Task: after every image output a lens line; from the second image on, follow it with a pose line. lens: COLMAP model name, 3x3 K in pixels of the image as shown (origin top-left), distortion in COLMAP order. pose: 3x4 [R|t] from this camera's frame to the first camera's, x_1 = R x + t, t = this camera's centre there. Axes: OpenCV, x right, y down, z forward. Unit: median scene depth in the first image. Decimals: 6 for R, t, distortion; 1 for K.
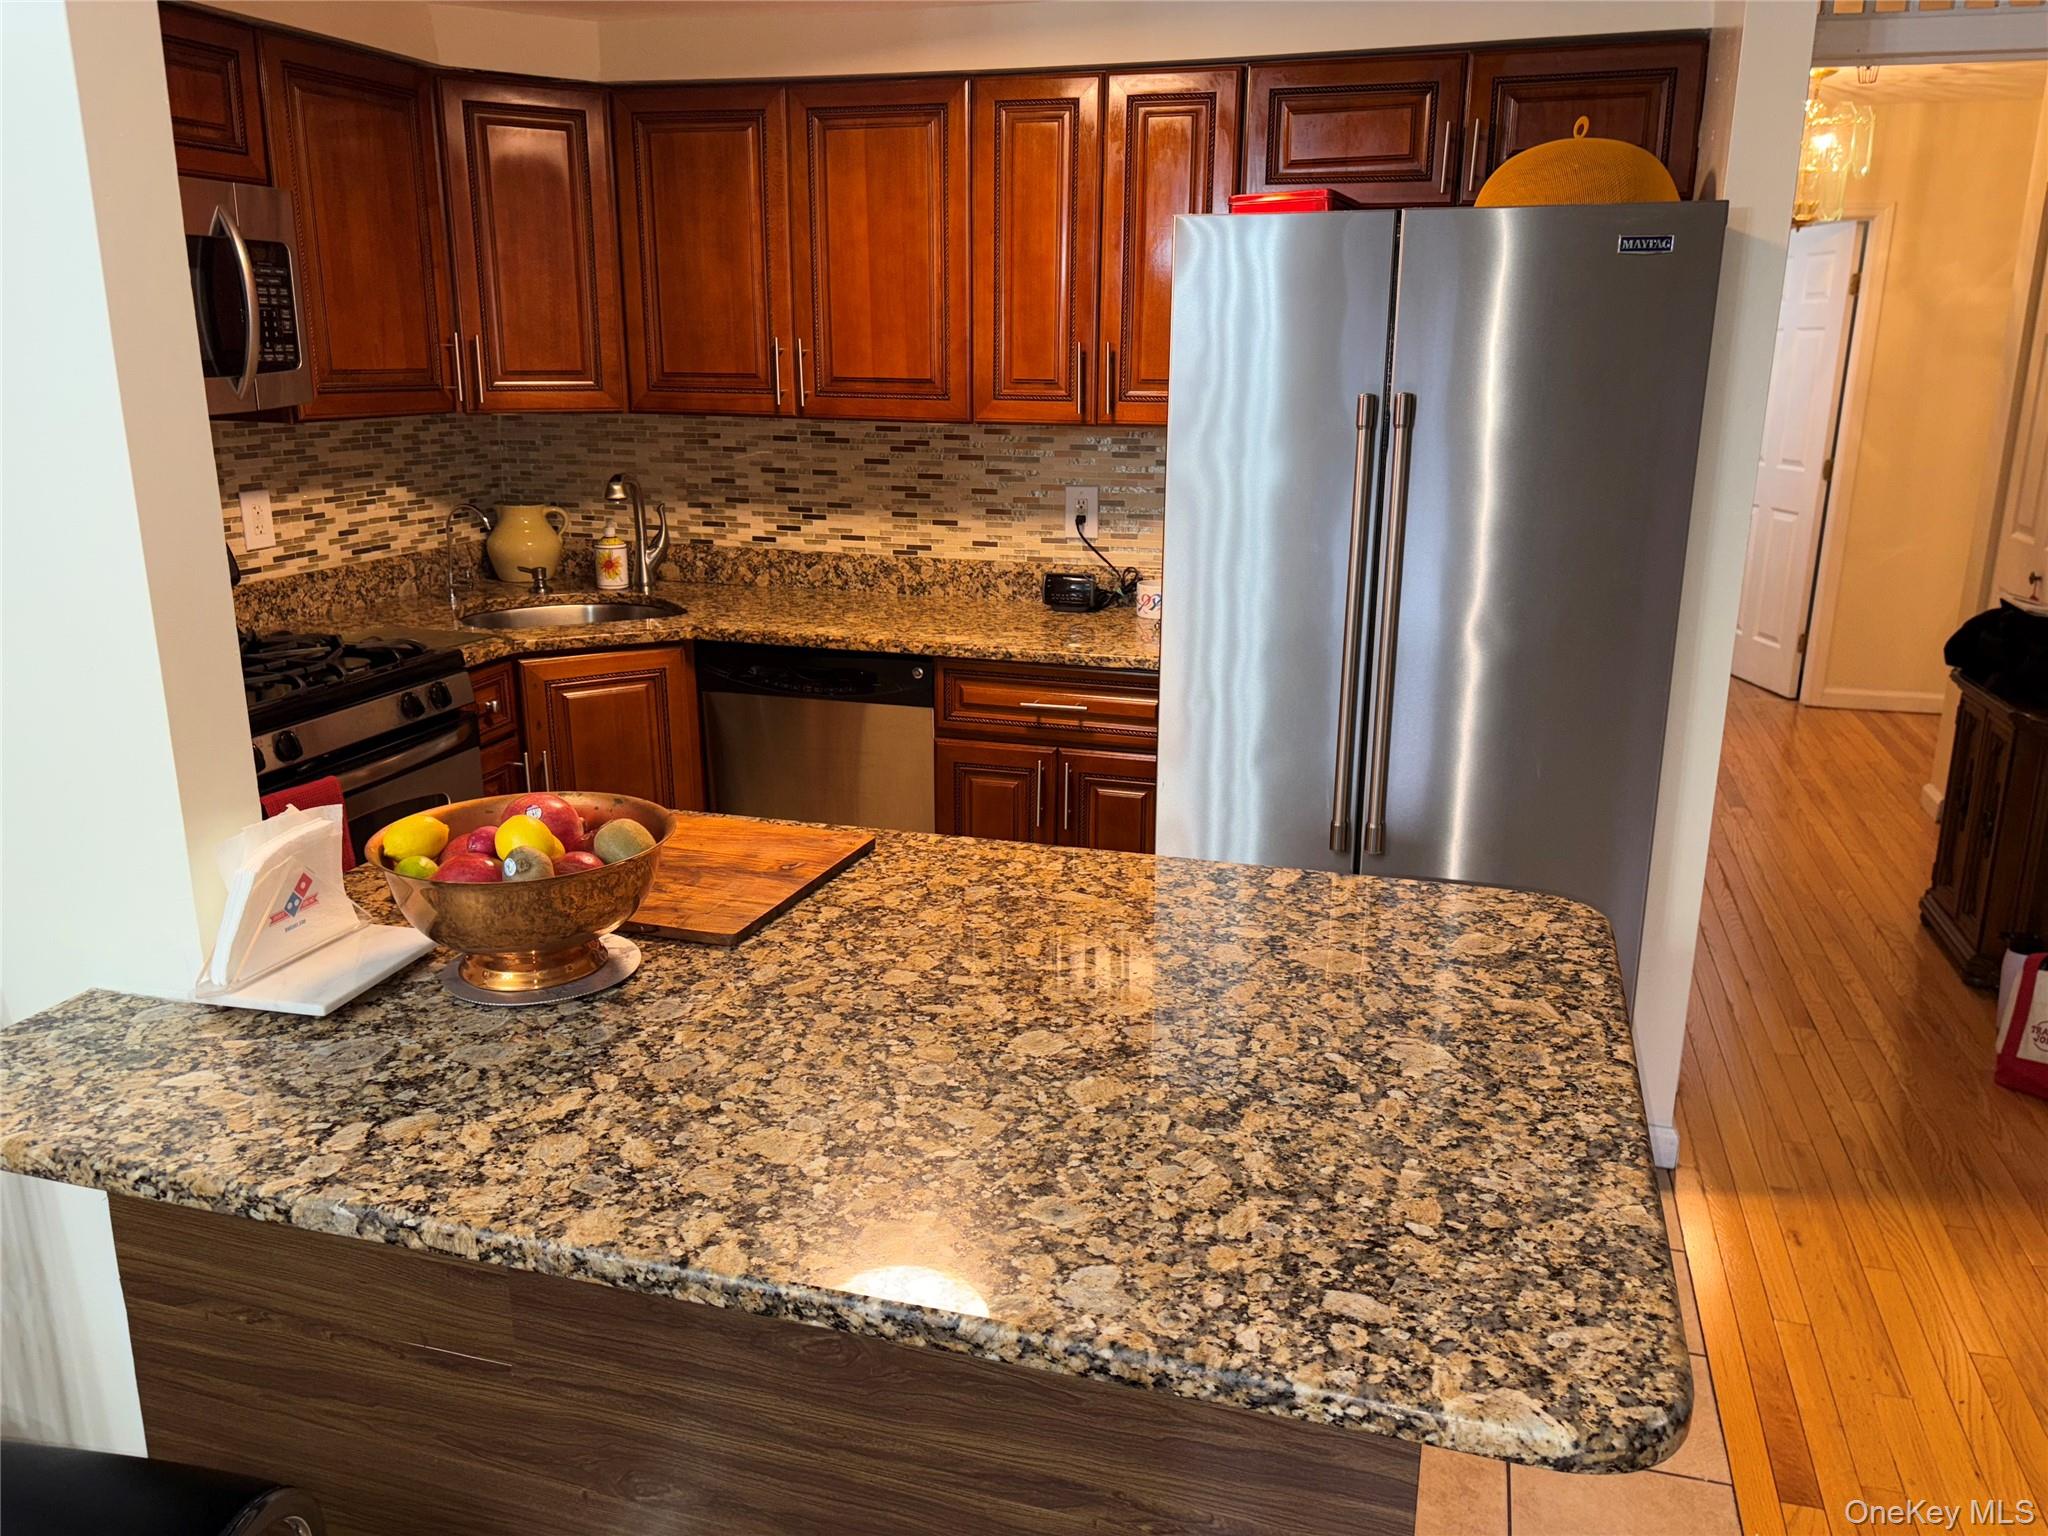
lens RADIAL K [[1534.6, 0, 1017.1], [0, 1534.6, 791.2], [0, 0, 1]] dist [0.000570, -0.006695]
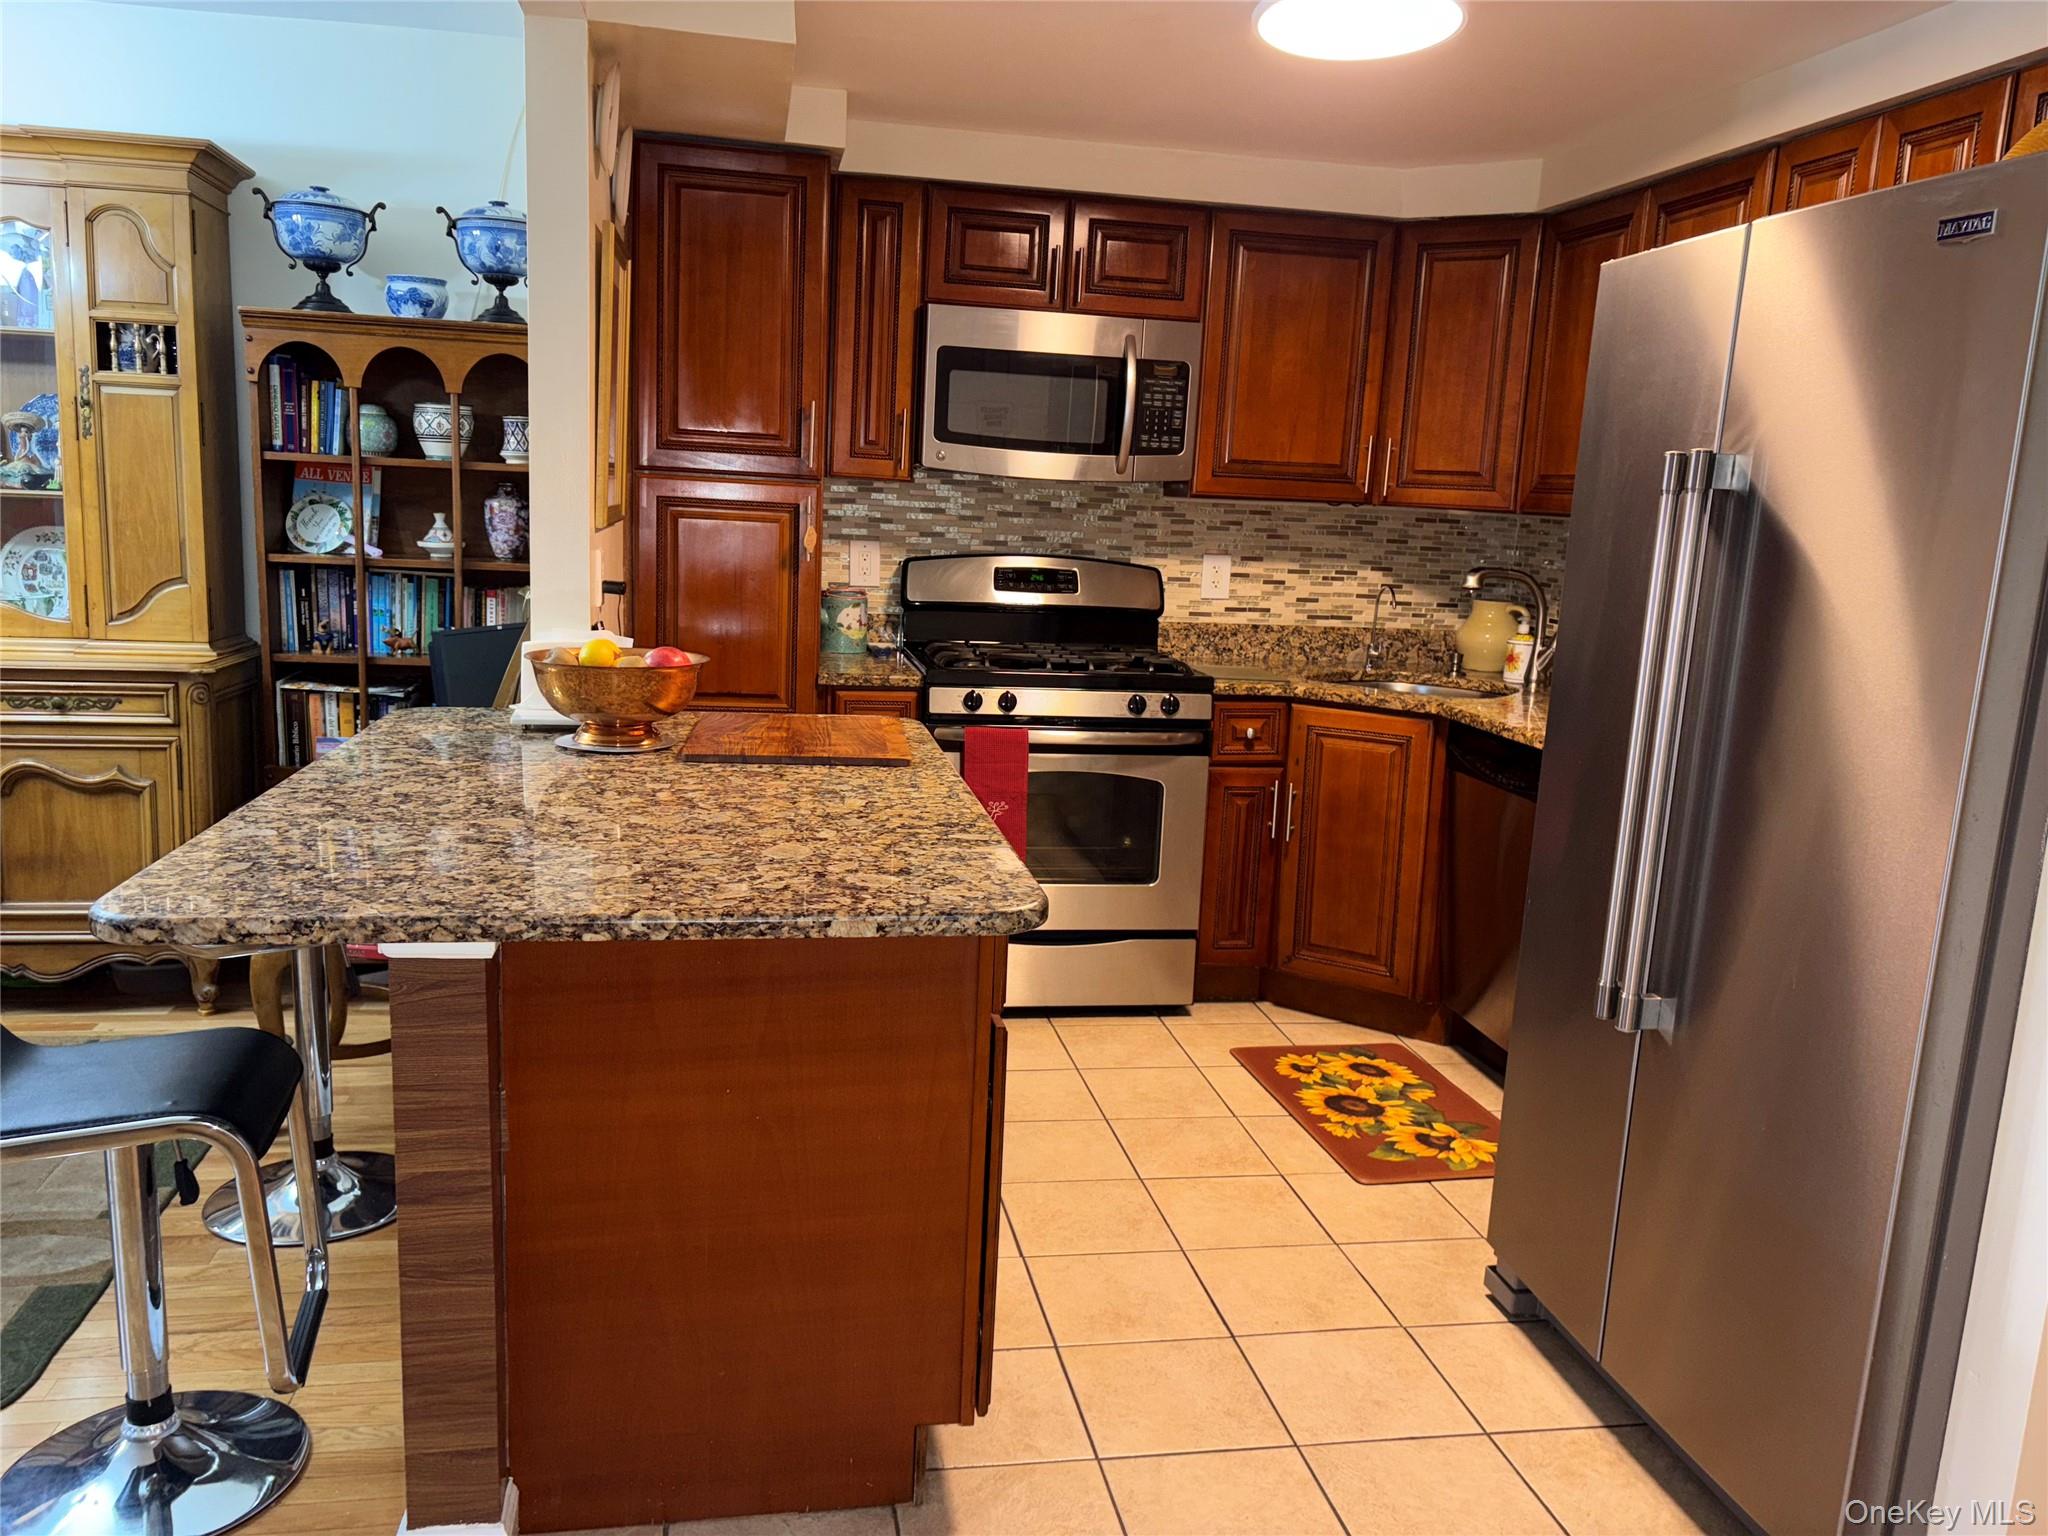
lens RADIAL K [[1549.7, 0, 1017.6], [0, 1549.7, 758.7], [0, 0, 1]] dist [0.010349, -0.001398]
pose [[0.448566, 0.162573, -0.878839, 0.701241], [-0.288341, 0.957062, 0.029872, -0.022476], [0.845960, 0.240006, 0.476182, 0.307193]]
